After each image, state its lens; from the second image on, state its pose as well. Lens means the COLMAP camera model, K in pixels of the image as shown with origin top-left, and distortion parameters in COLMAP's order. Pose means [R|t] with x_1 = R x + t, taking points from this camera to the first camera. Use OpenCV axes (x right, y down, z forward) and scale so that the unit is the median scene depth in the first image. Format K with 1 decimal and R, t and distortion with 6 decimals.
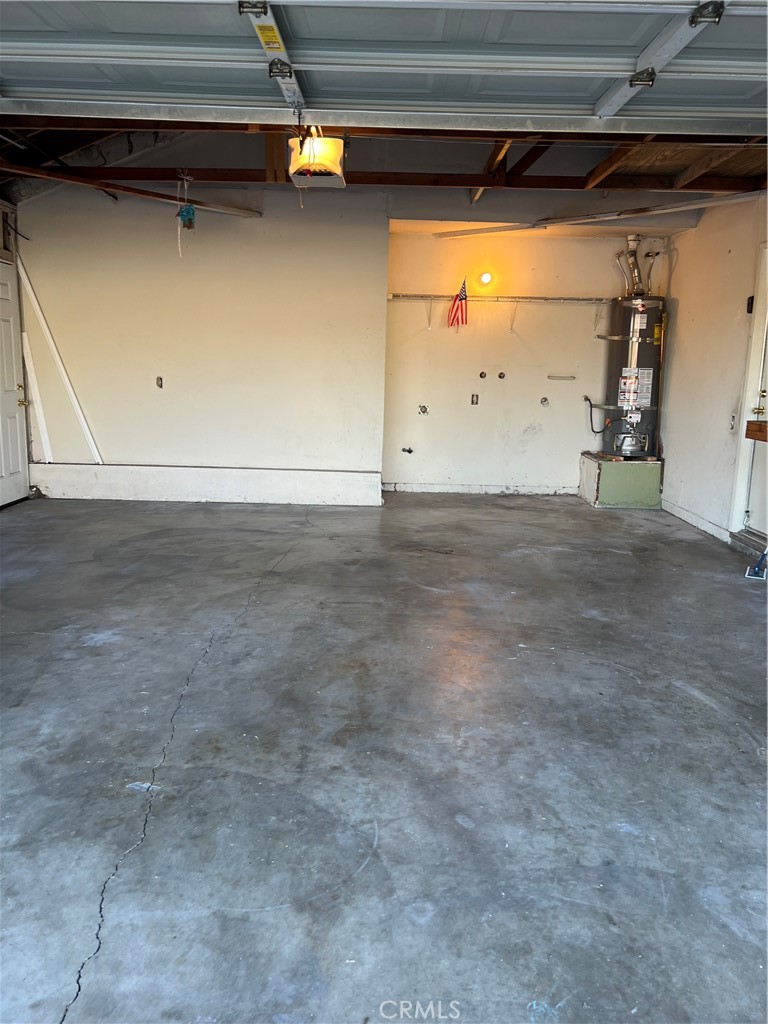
lens RADIAL K [[775.7, 0, 376.2], [0, 775.7, 513.7], [0, 0, 1]] dist [0.062176, -0.063992]
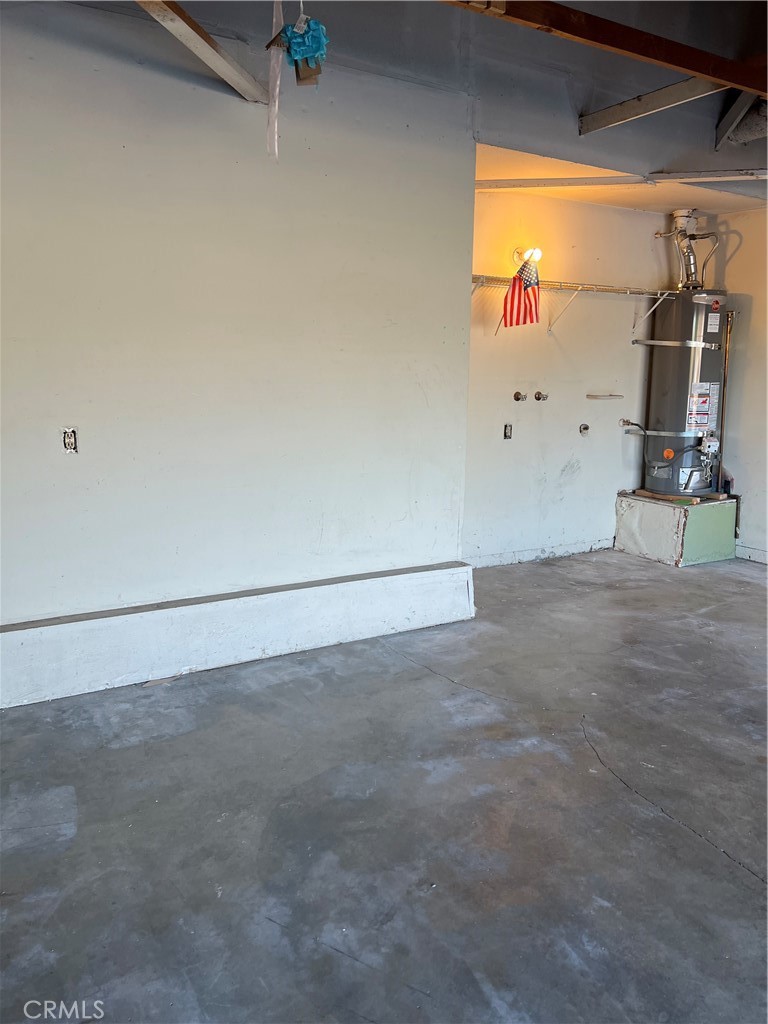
lens RADIAL K [[775.7, 0, 381.1], [0, 775.7, 515.5], [0, 0, 1]] dist [0.062176, -0.063992]
pose [[0.852829, -0.110659, 0.510330, -0.348585], [0.107603, 0.993556, 0.035622, -0.116047], [-0.510983, 0.024534, 0.859241, 0.492846]]
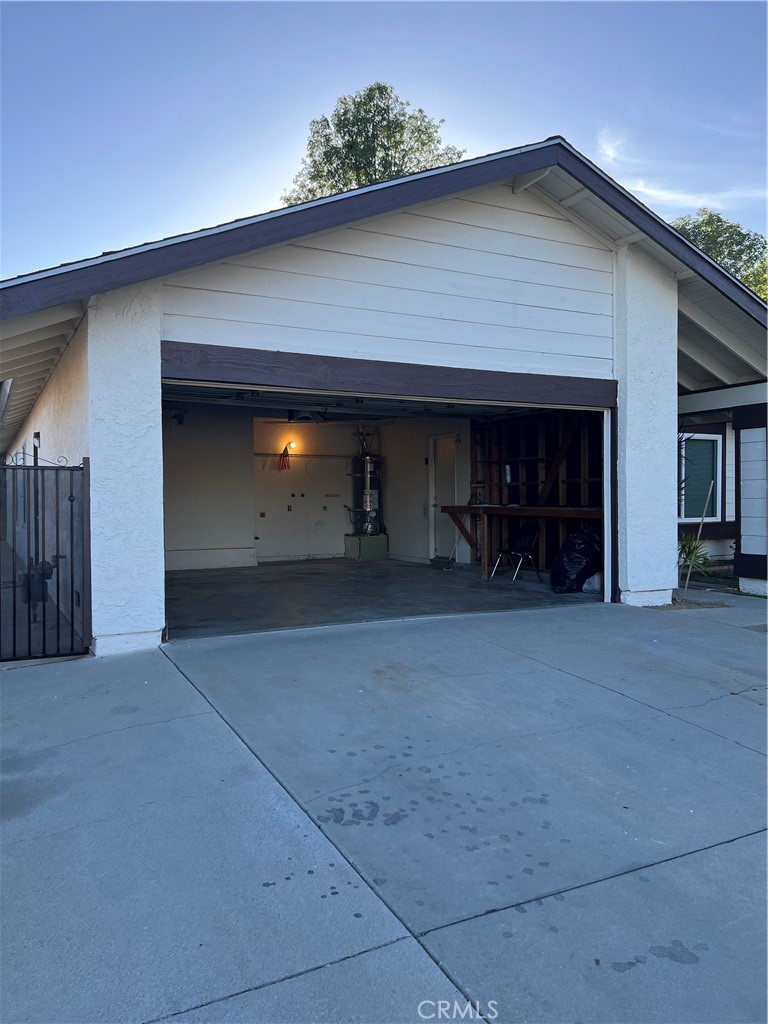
lens RADIAL K [[775.7, 0, 383.9], [0, 775.7, 510.9], [0, 0, 1]] dist [0.062176, -0.063992]
pose [[0.876952, -0.034404, 0.479346, -0.581776], [0.116151, 0.983037, -0.141941, 0.150574], [-0.466331, 0.180152, 0.866072, -0.714137]]
